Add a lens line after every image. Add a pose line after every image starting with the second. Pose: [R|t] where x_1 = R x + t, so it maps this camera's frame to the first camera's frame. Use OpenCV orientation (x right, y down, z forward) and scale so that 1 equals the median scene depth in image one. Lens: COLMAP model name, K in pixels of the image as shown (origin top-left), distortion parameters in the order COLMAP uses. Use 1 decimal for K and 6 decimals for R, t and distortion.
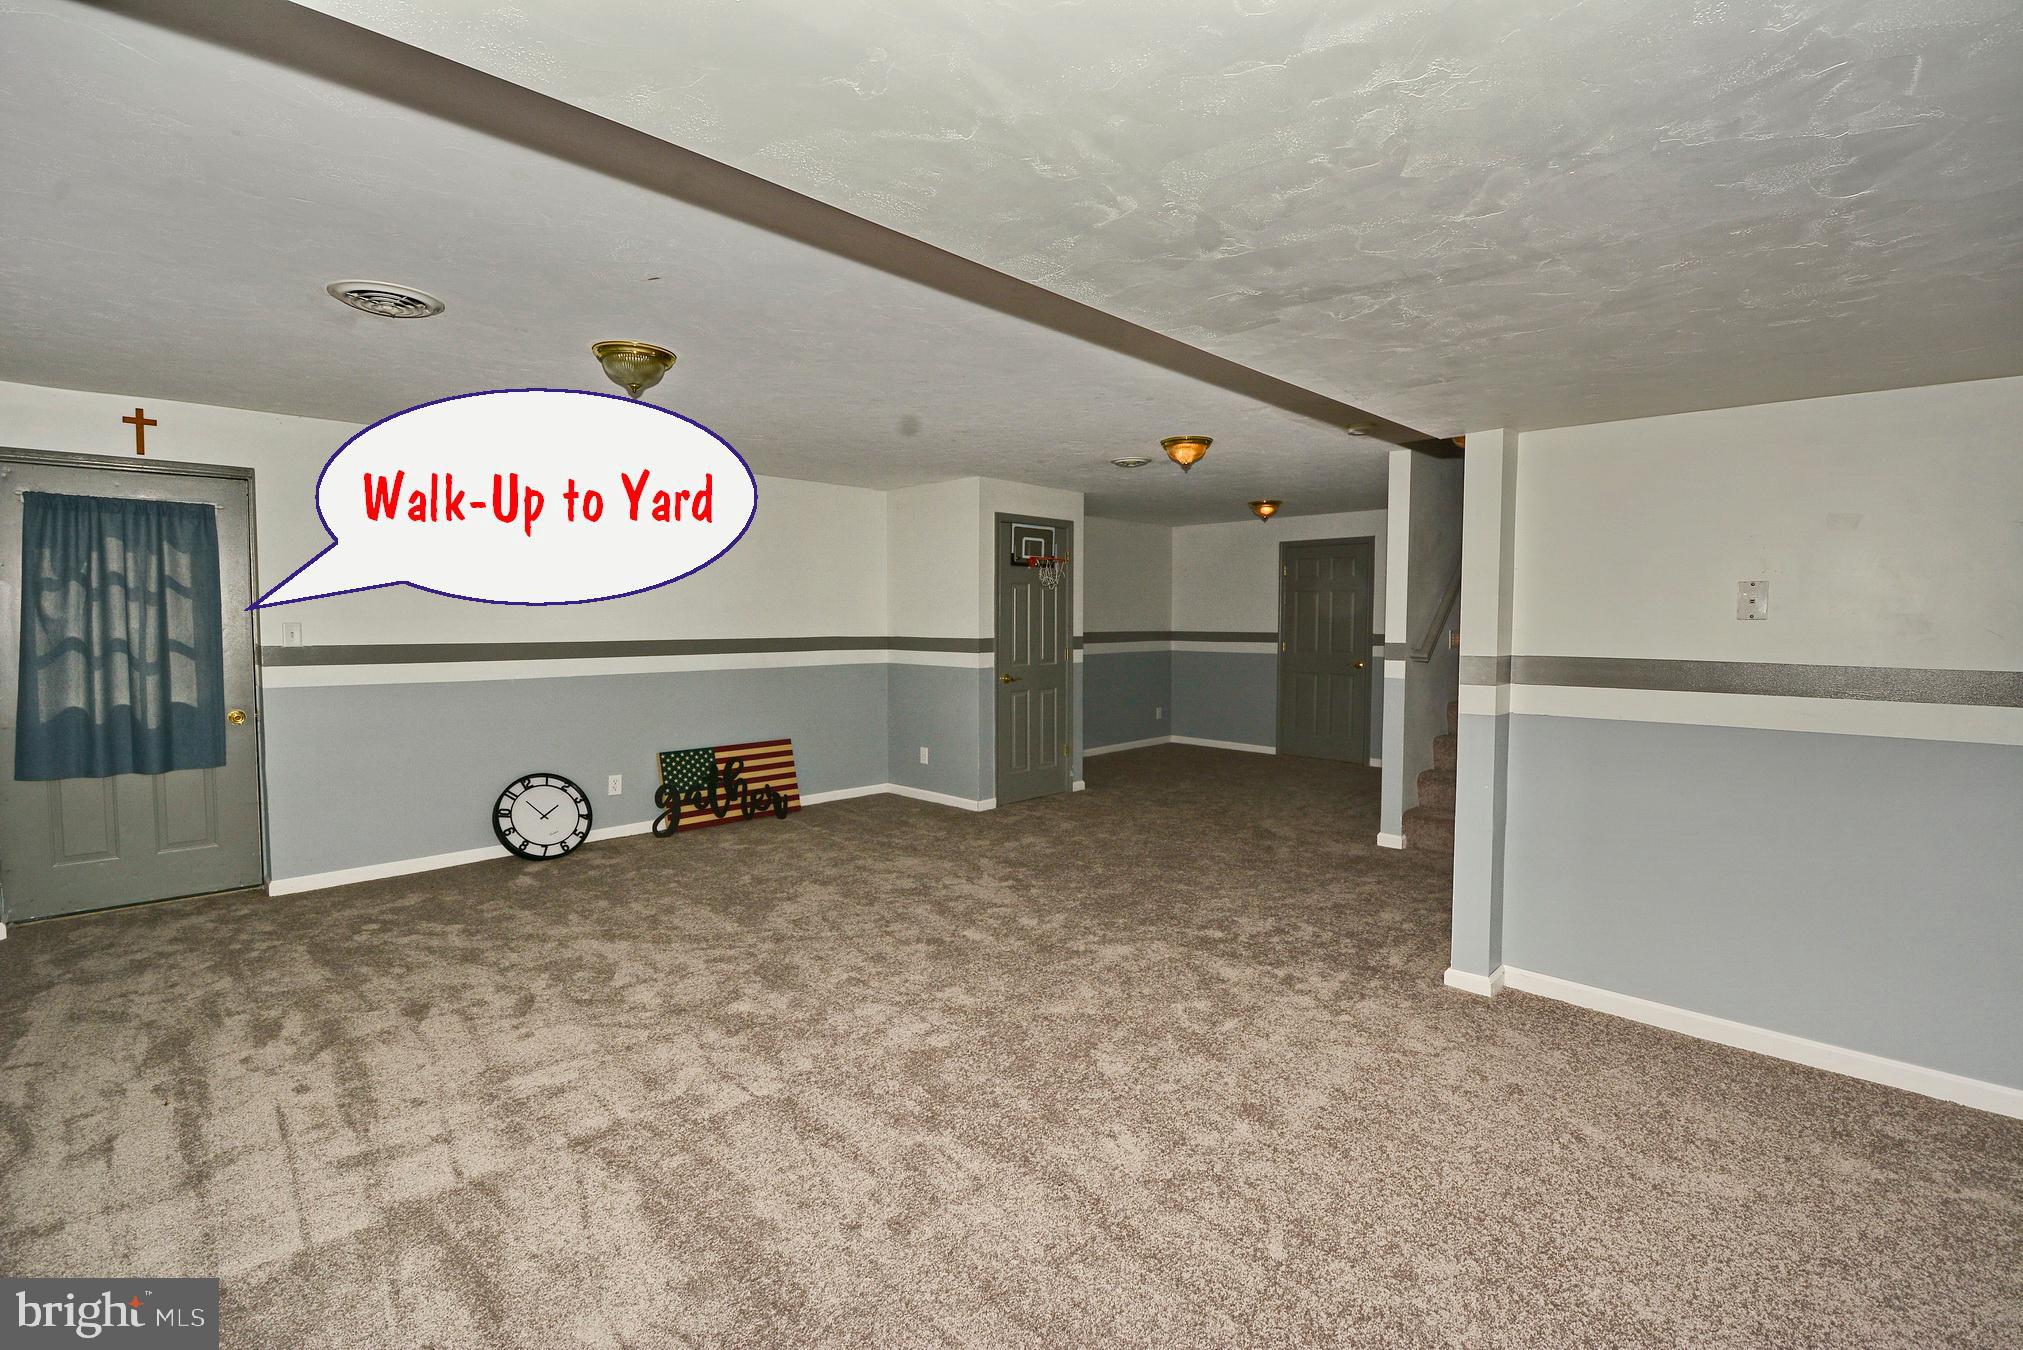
lens RADIAL K [[885.2, 0, 1015.5], [0, 885.2, 661.0], [0, 0, 1]] dist [0.008699, -0.021133]
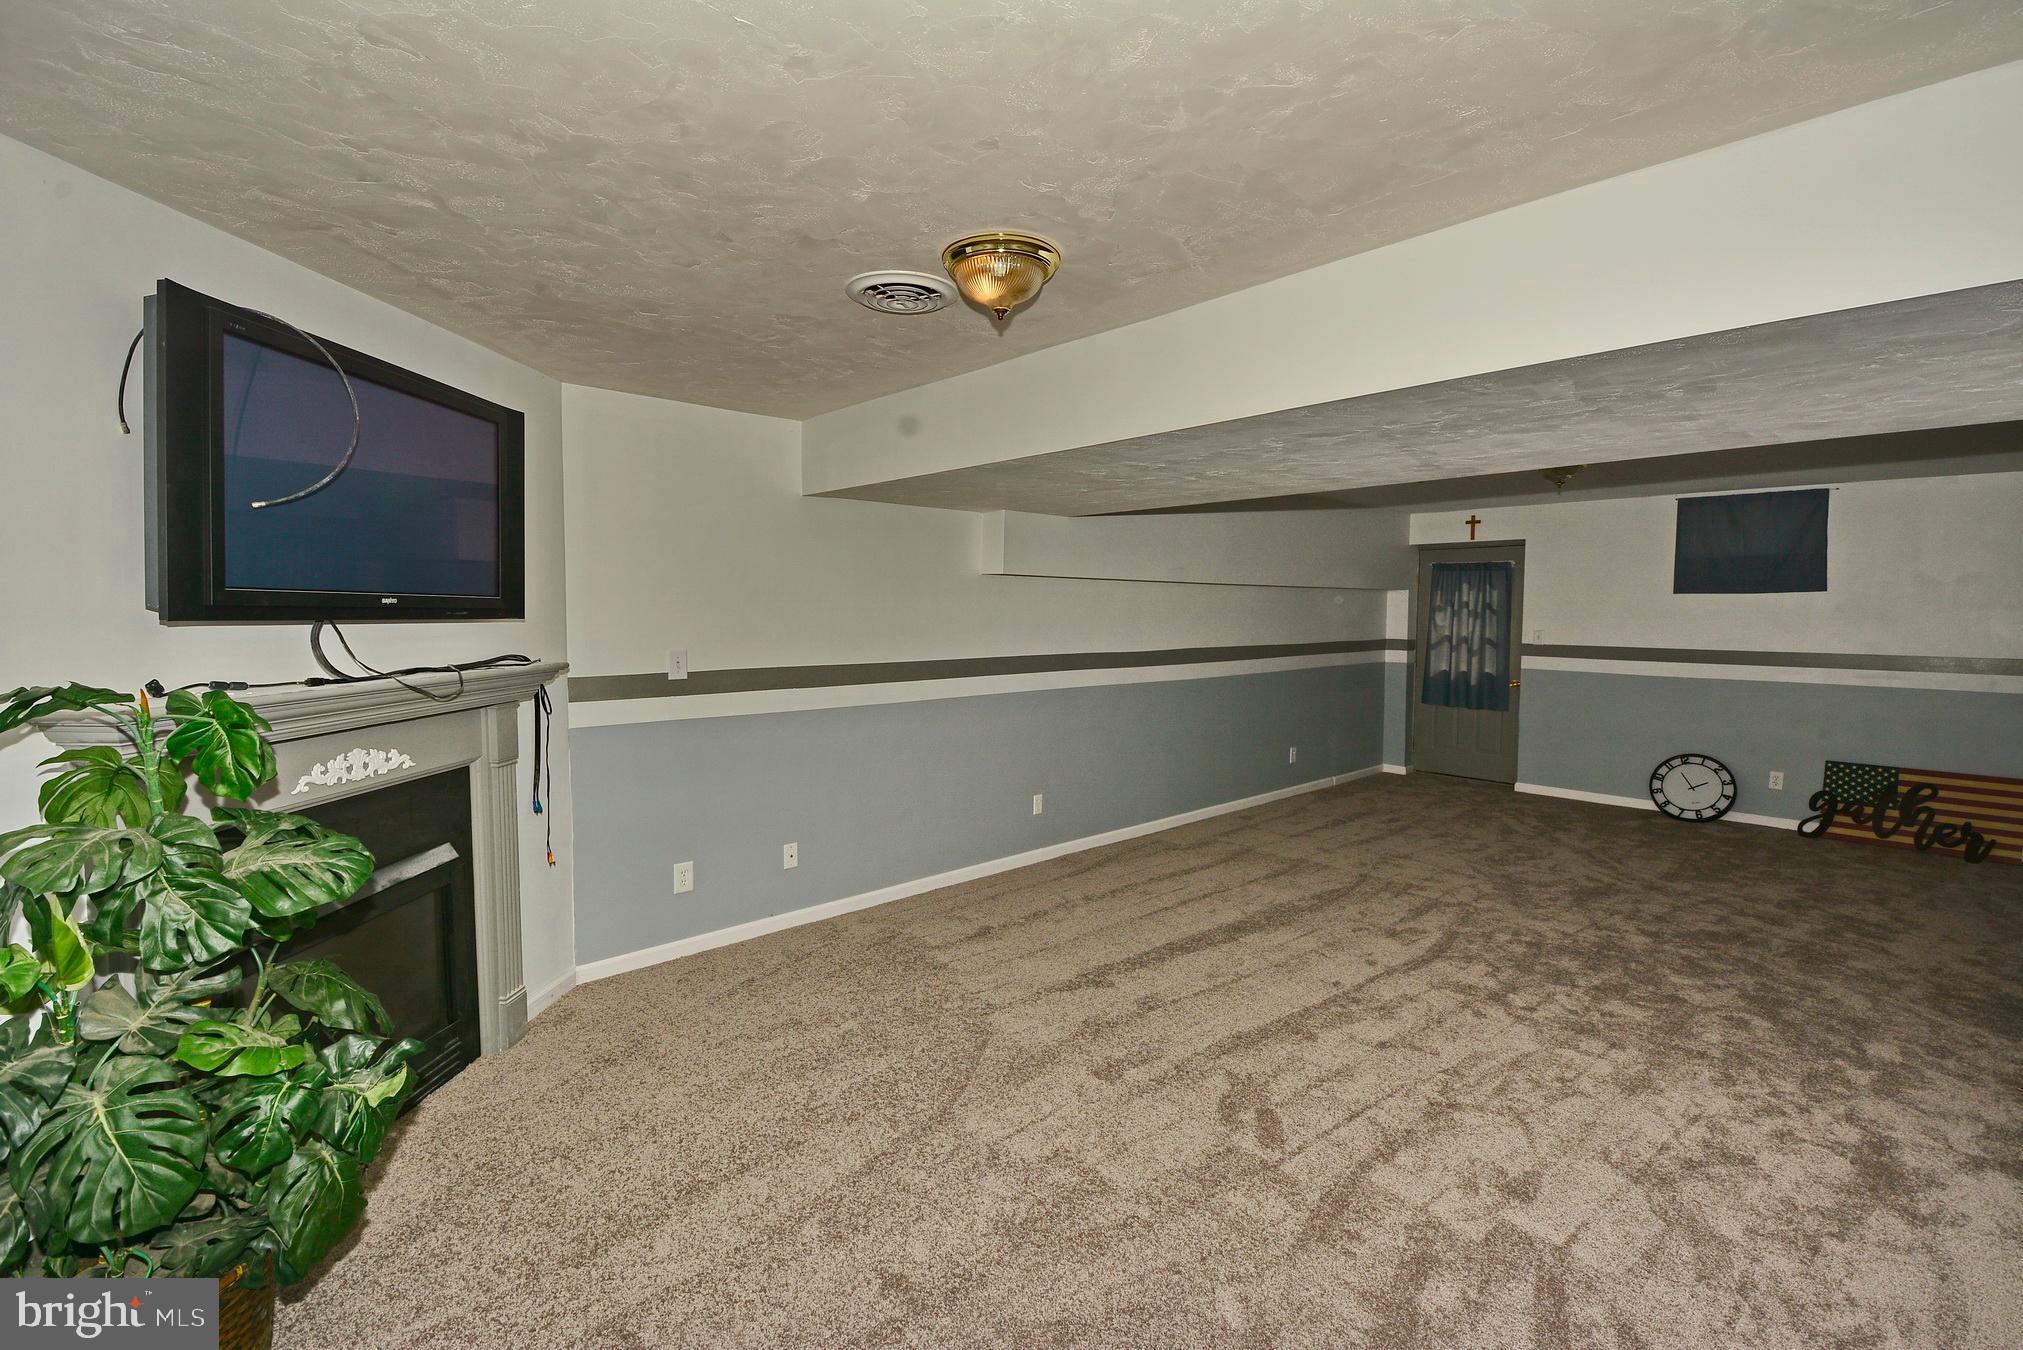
lens RADIAL K [[899.2, 0, 1011.4], [0, 899.2, 658.0], [0, 0, 1]] dist [0.004171, -0.013456]
pose [[-0.087175, 0.047179, -0.995075, 0.800252], [-0.055946, 0.997070, 0.052175, -0.019833], [0.994621, 0.060219, -0.084280, 0.139146]]
